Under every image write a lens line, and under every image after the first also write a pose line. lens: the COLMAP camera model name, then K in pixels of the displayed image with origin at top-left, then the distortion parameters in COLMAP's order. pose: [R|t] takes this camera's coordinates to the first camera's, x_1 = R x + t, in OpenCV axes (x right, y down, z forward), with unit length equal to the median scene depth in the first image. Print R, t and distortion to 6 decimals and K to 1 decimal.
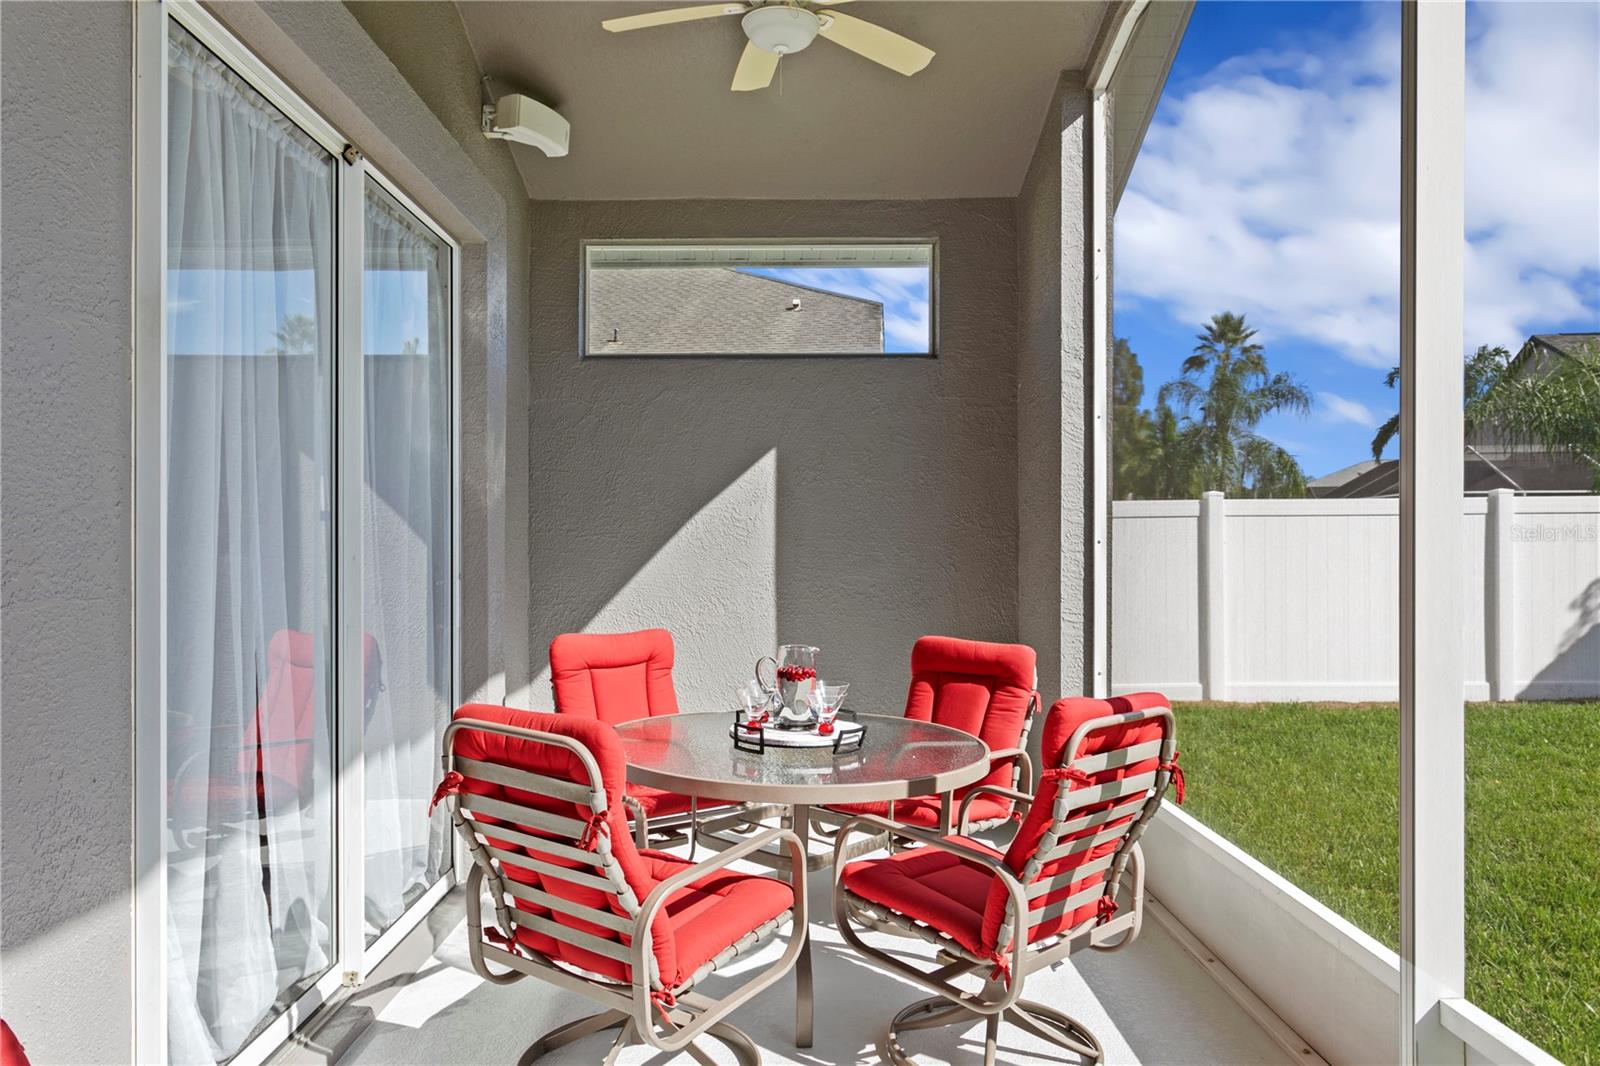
lens RADIAL K [[999.7, 0, 789.3], [0, 999.7, 535.0], [0, 0, 1]] dist [-0.005005, 0.002843]
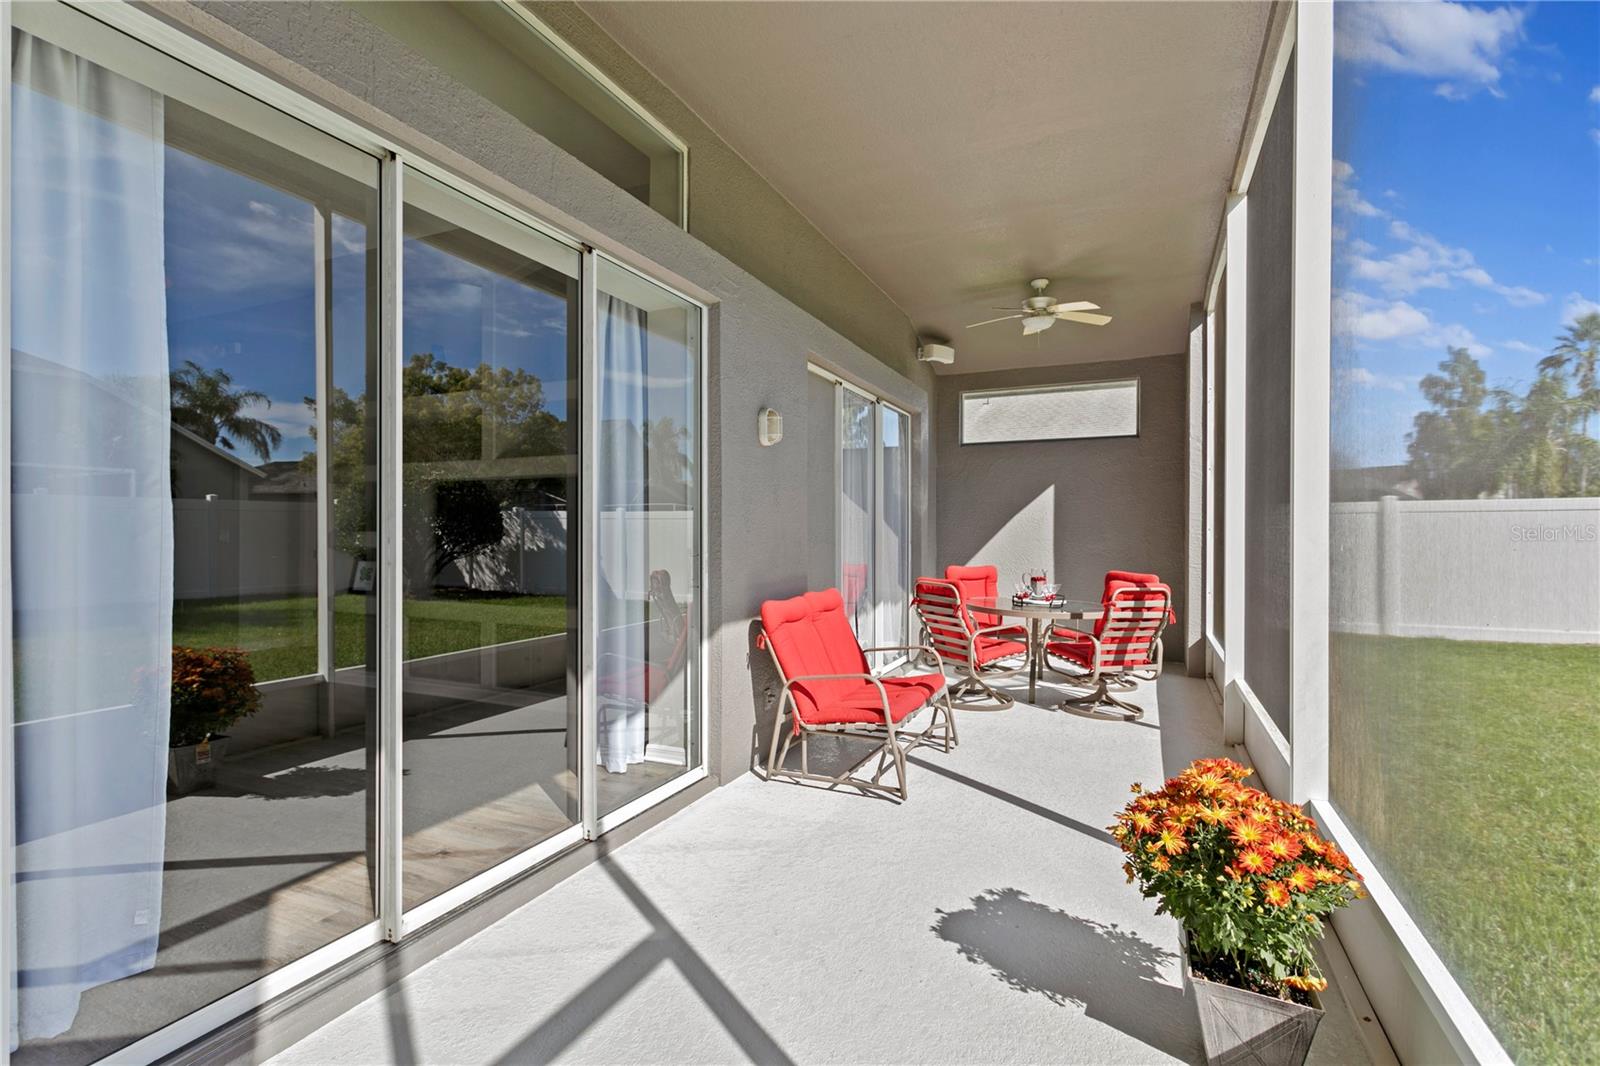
lens RADIAL K [[772.5, 0, 787.3], [0, 772.5, 541.4], [0, 0, 1]] dist [0.008551, -0.003493]
pose [[0.904045, 0.005155, -0.427407, 0.219751], [0.003105, 0.999822, 0.018626, -0.000603], [0.427426, -0.018166, 0.903868, -0.881956]]
